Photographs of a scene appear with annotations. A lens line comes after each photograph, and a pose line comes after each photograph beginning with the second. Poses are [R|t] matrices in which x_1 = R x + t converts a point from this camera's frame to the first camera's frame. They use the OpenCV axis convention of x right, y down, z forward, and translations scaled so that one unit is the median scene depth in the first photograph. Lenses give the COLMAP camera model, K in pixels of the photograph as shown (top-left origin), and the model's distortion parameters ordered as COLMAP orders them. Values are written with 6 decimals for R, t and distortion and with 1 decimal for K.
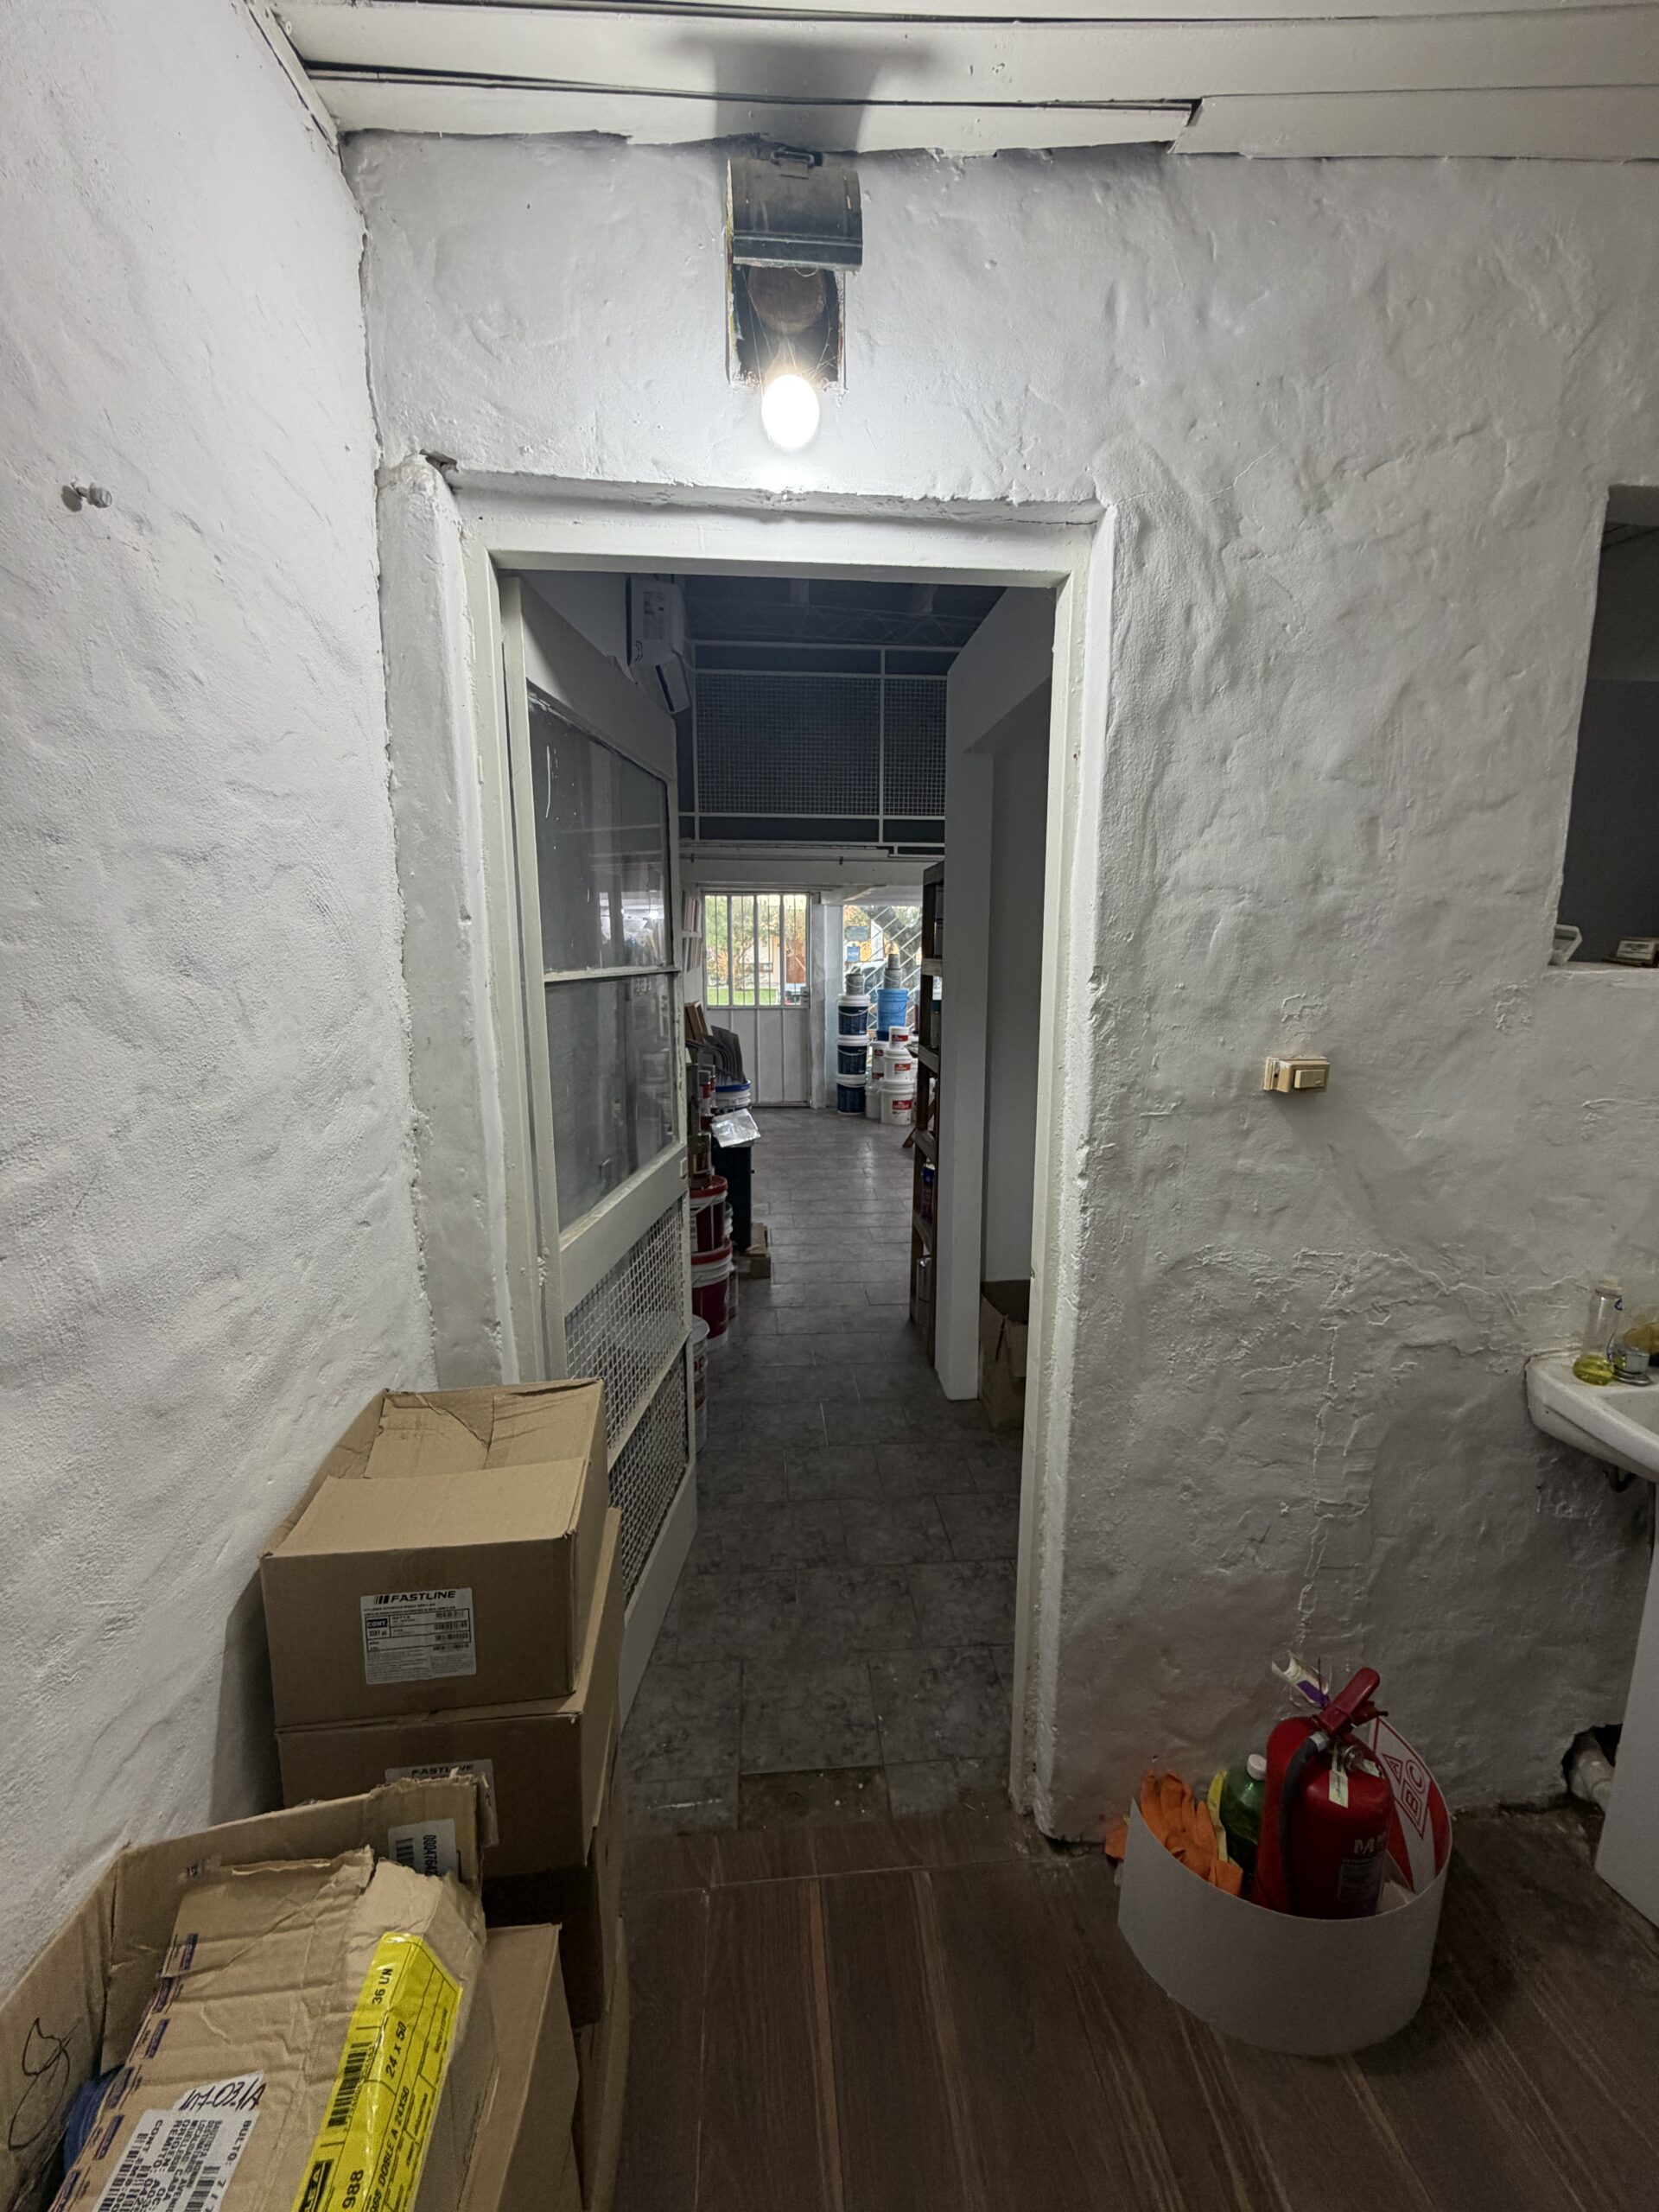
lens RADIAL K [[882.8, 0, 830.7], [0, 882.8, 1099.8], [0, 0, 1]] dist [0.002704, -0.001783]
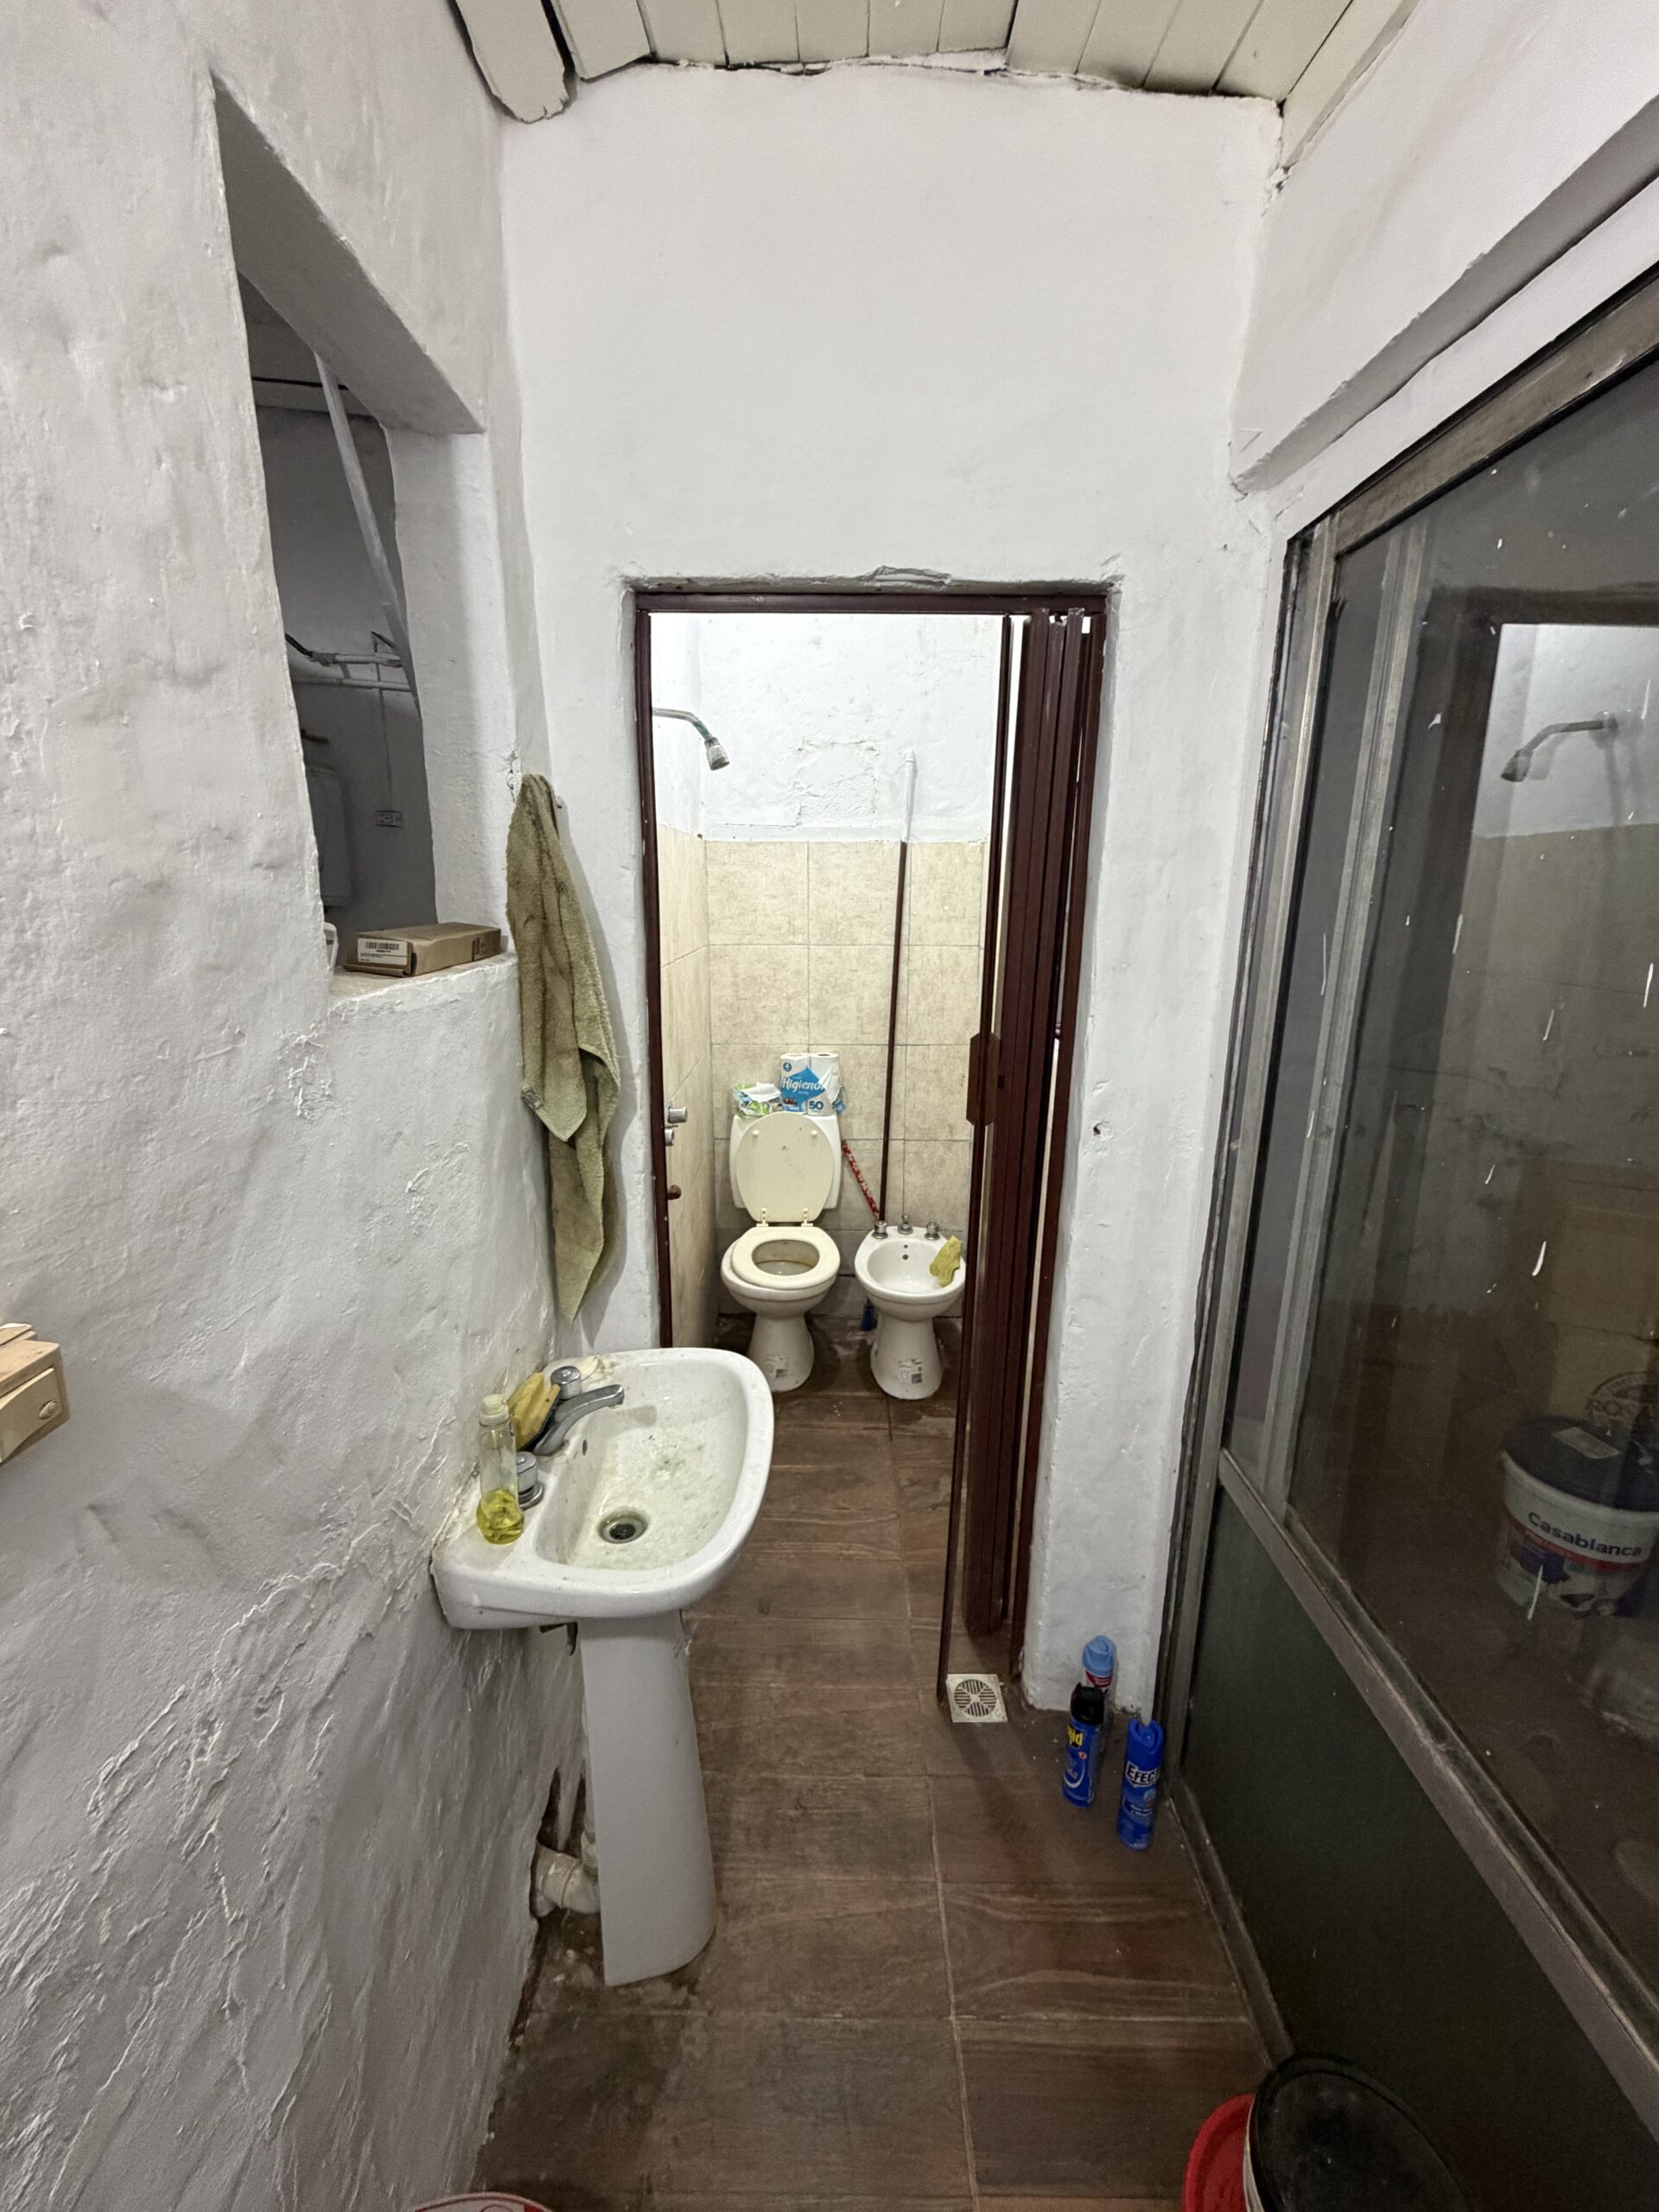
lens RADIAL K [[882.8, 0, 830.7], [0, 882.8, 1099.8], [0, 0, 1]] dist [0.002704, -0.001783]
pose [[0.102636, -0.228564, 0.968103, 0.268514], [0.163370, 0.963901, 0.210252, -0.156270], [-0.981212, 0.136579, 0.136272, 0.618111]]
